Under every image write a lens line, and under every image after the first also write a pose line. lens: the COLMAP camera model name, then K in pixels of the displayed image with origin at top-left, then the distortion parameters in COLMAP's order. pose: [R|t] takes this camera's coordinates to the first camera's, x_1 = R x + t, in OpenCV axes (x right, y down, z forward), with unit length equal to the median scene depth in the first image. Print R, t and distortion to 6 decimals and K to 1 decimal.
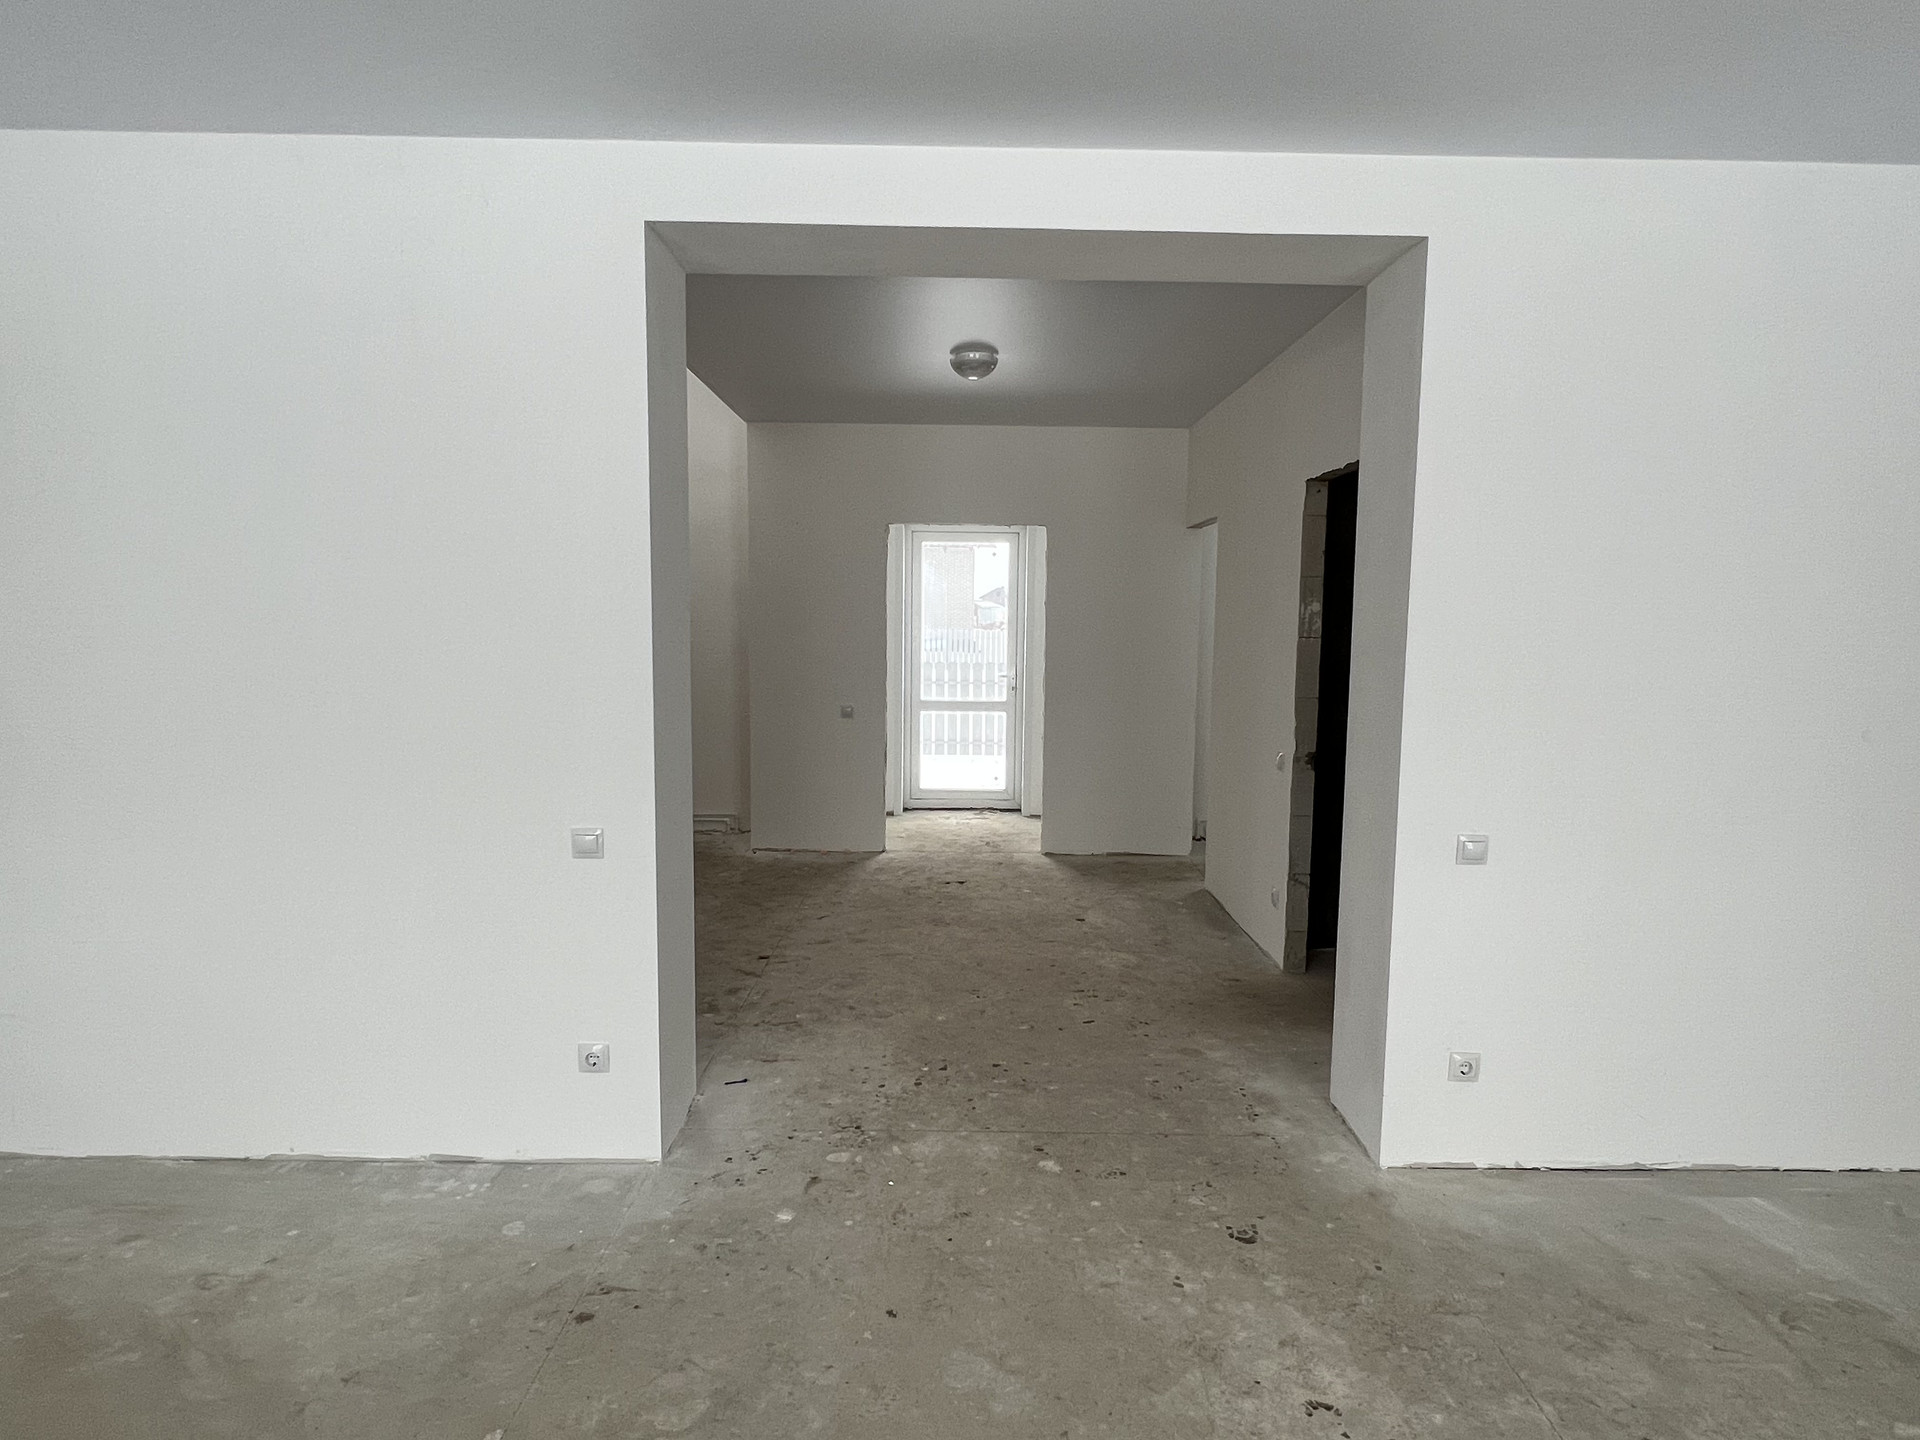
lens RADIAL K [[1071.6, 0, 962.5], [0, 1071.6, 721.5], [0, 0, 1]] dist [-0.000671, -0.001357]
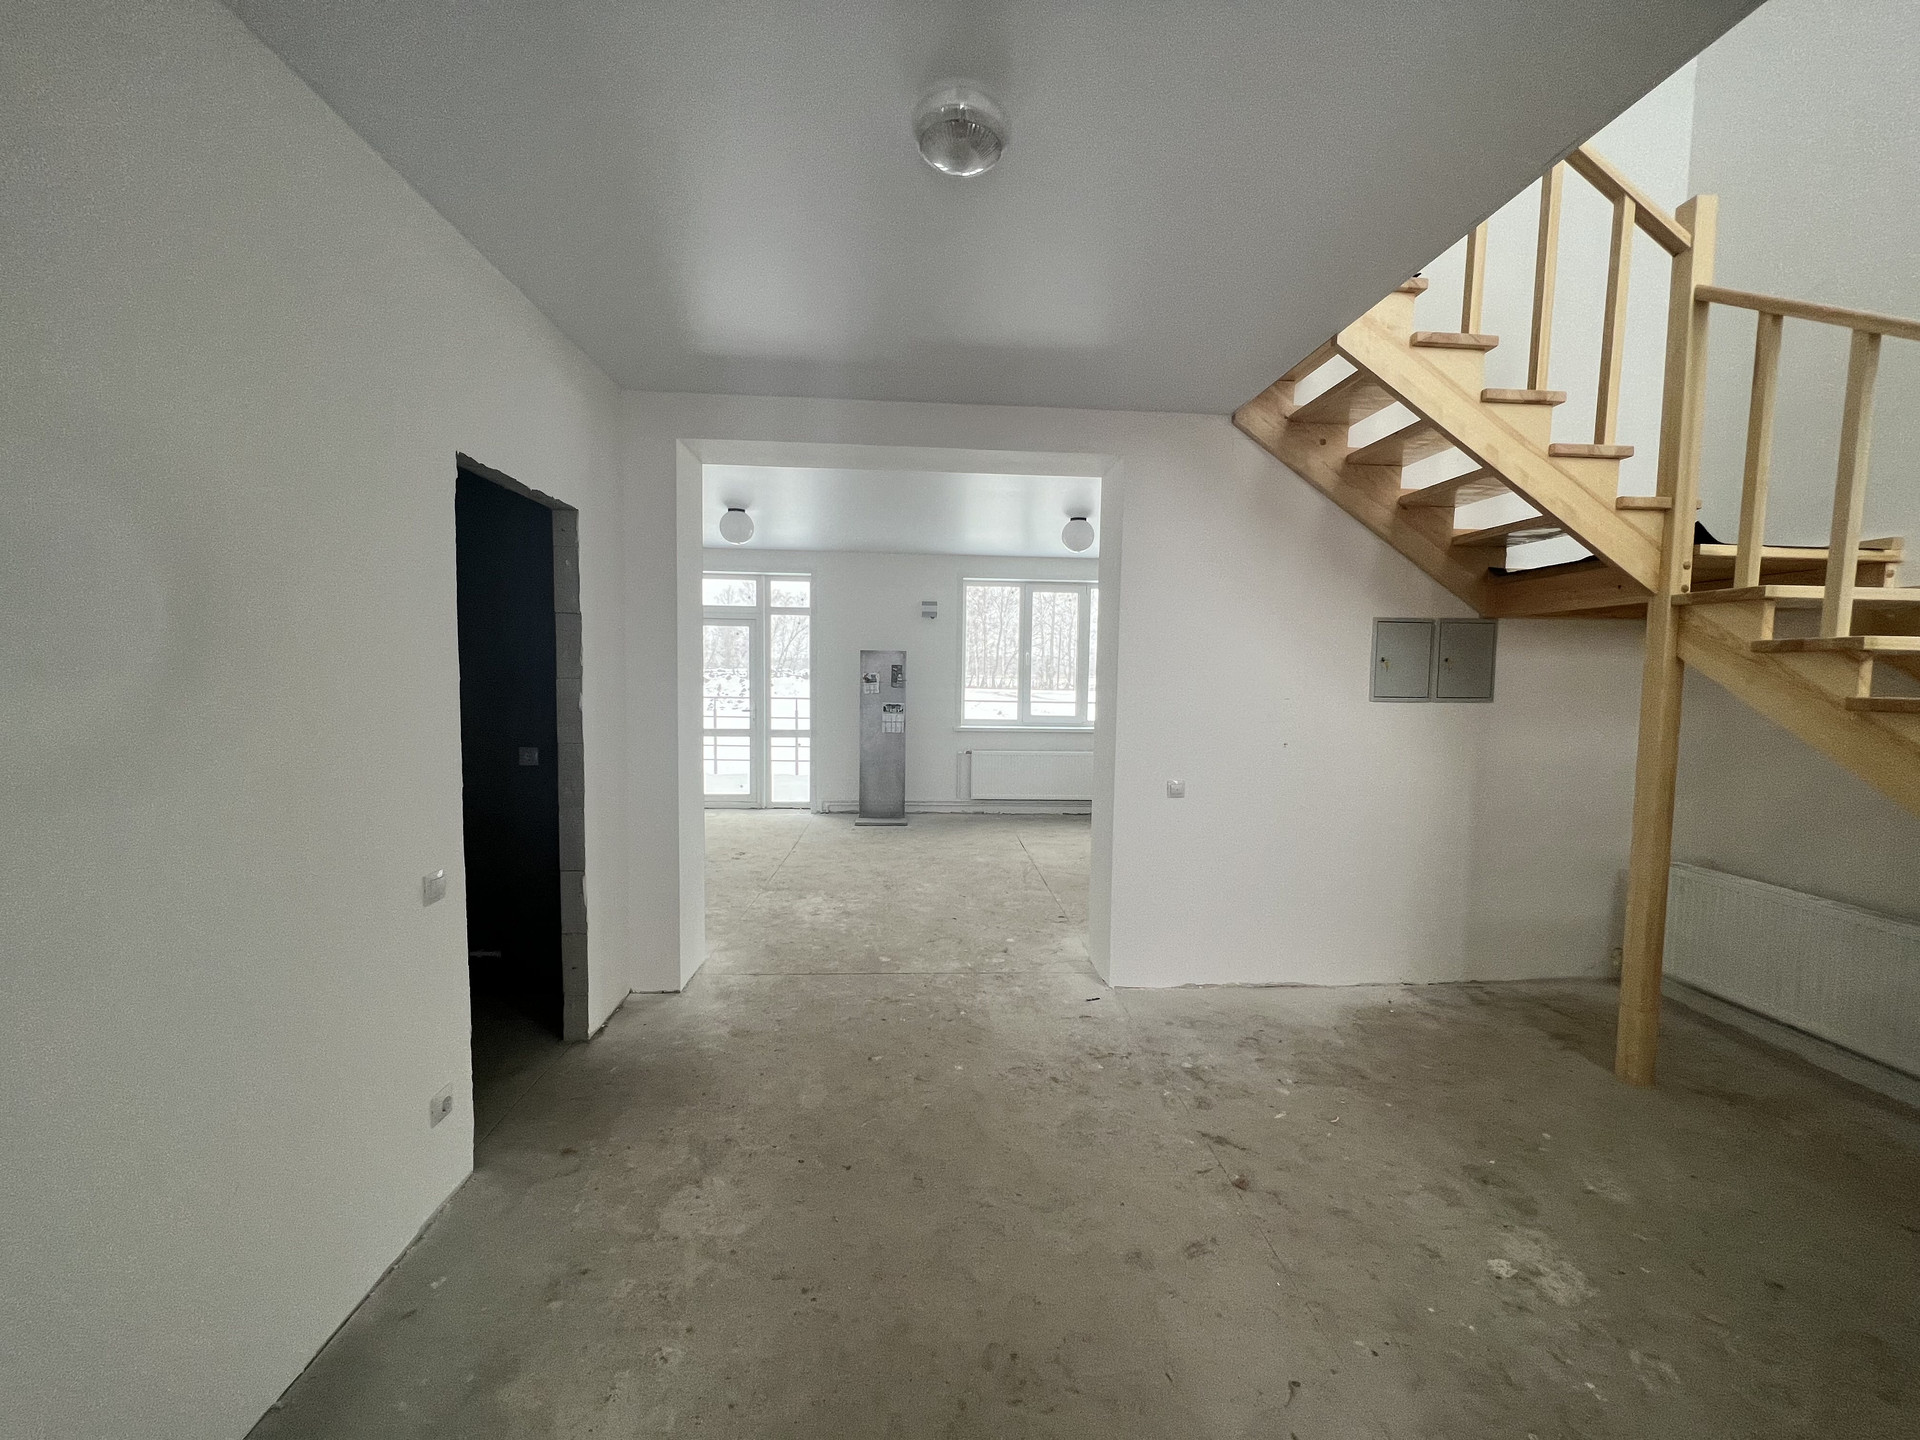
lens RADIAL K [[762.2, 0, 957.9], [0, 762.2, 724.0], [0, 0, 1]] dist [-0.003073, 0.000746]
pose [[-0.997935, -0.026709, -0.058407, 0.033769], [-0.036117, 0.985385, 0.166469, -0.171932], [0.053107, 0.168234, -0.984315, 1.784096]]
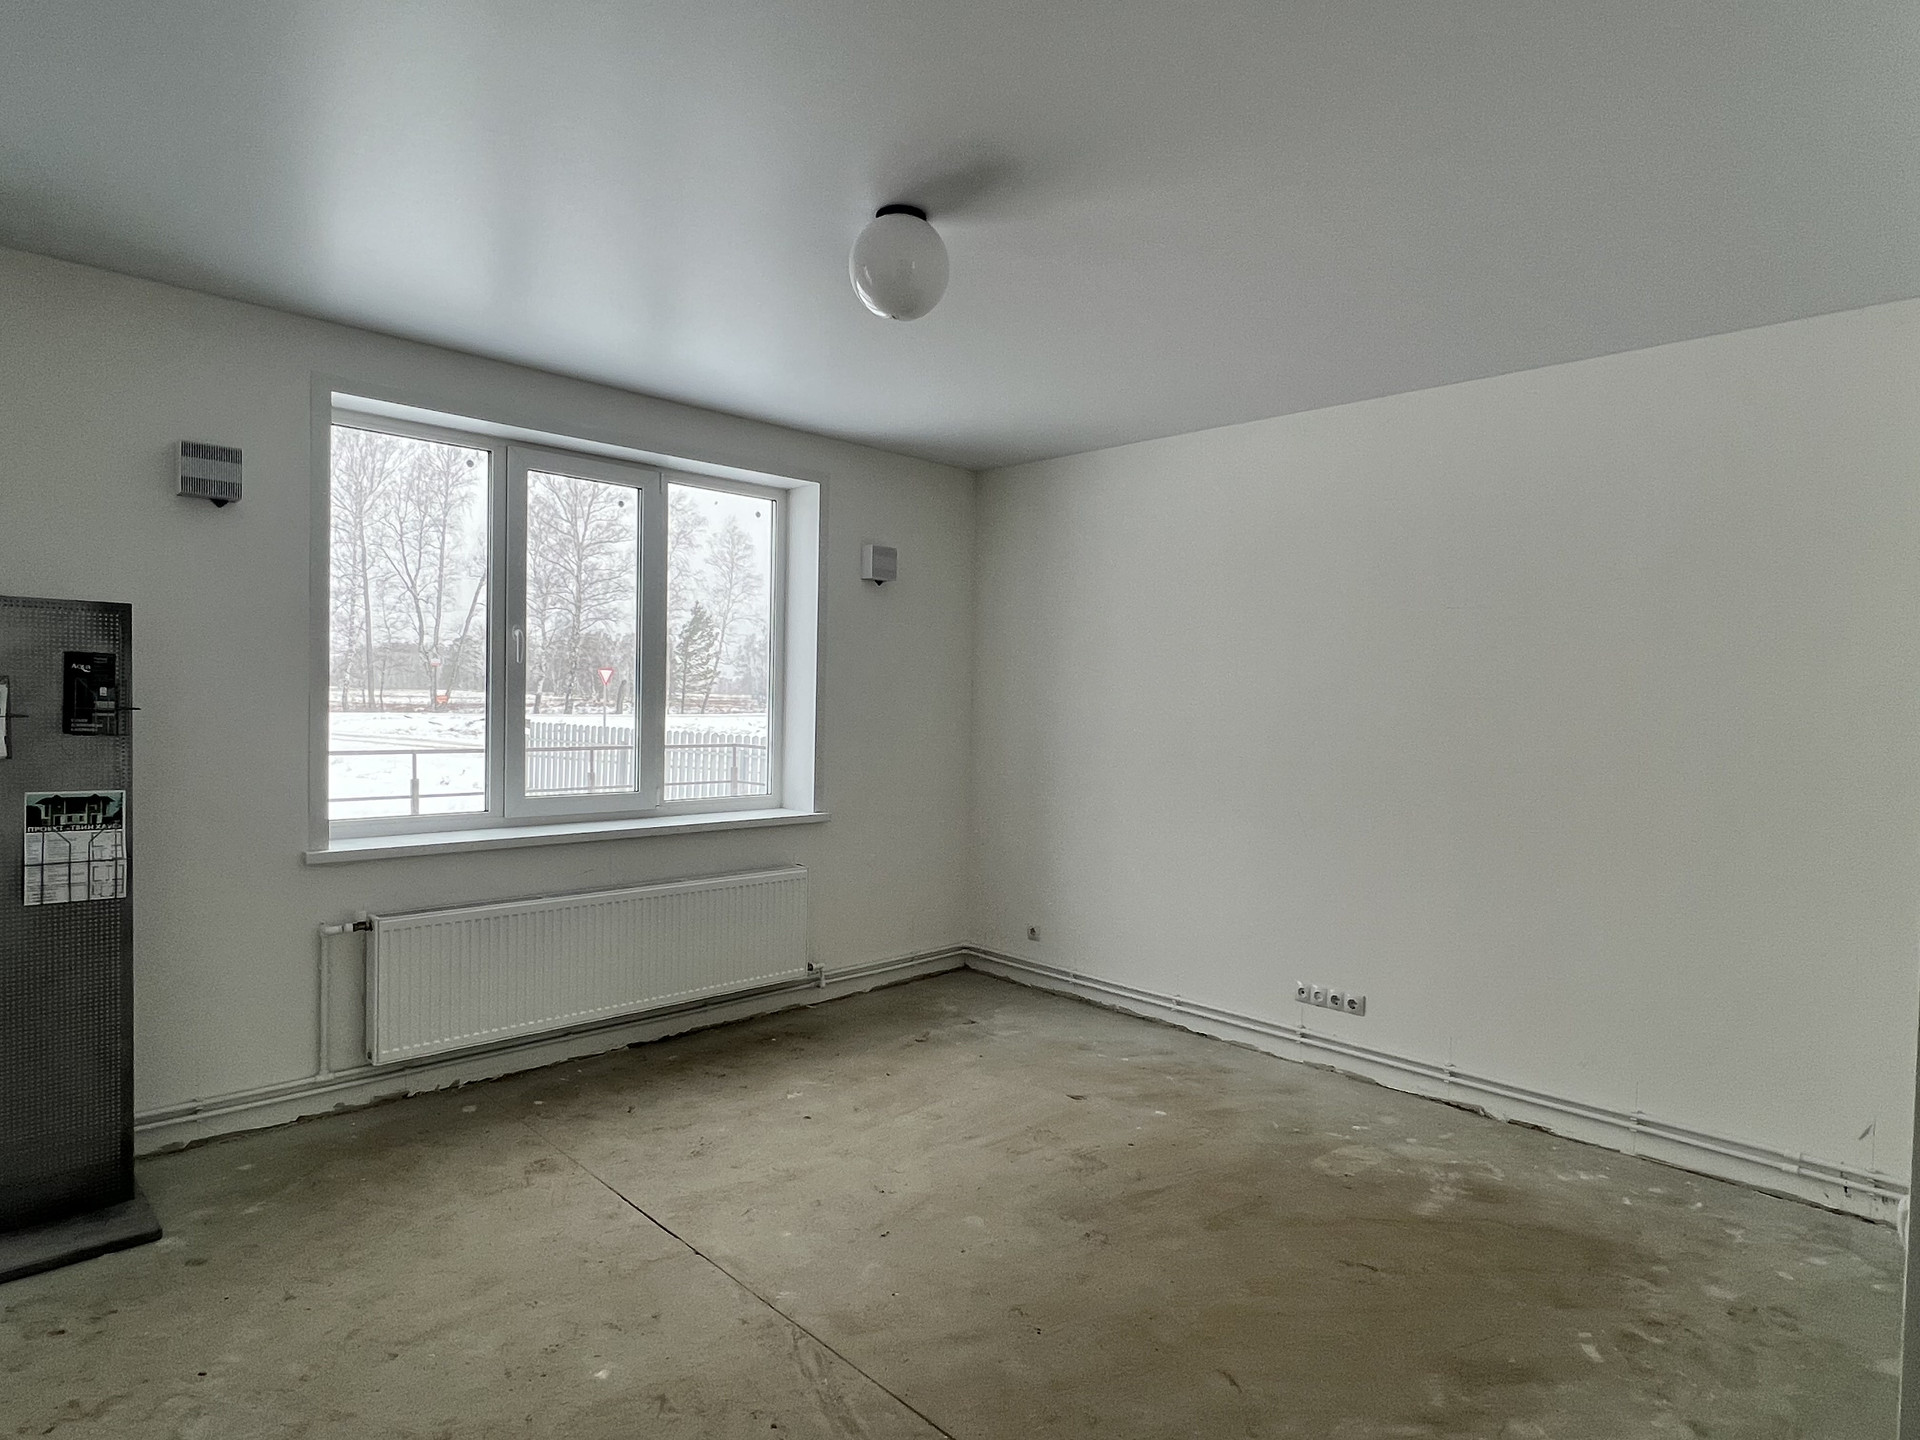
lens RADIAL K [[1071.6, 0, 969.1], [0, 1071.6, 731.5], [0, 0, 1]] dist [-0.000671, -0.001357]
pose [[-0.708778, -0.009217, -0.705371, 0.174675], [-0.103029, 0.990545, 0.090583, -0.065582], [0.697867, 0.136877, -0.703026, 0.778281]]
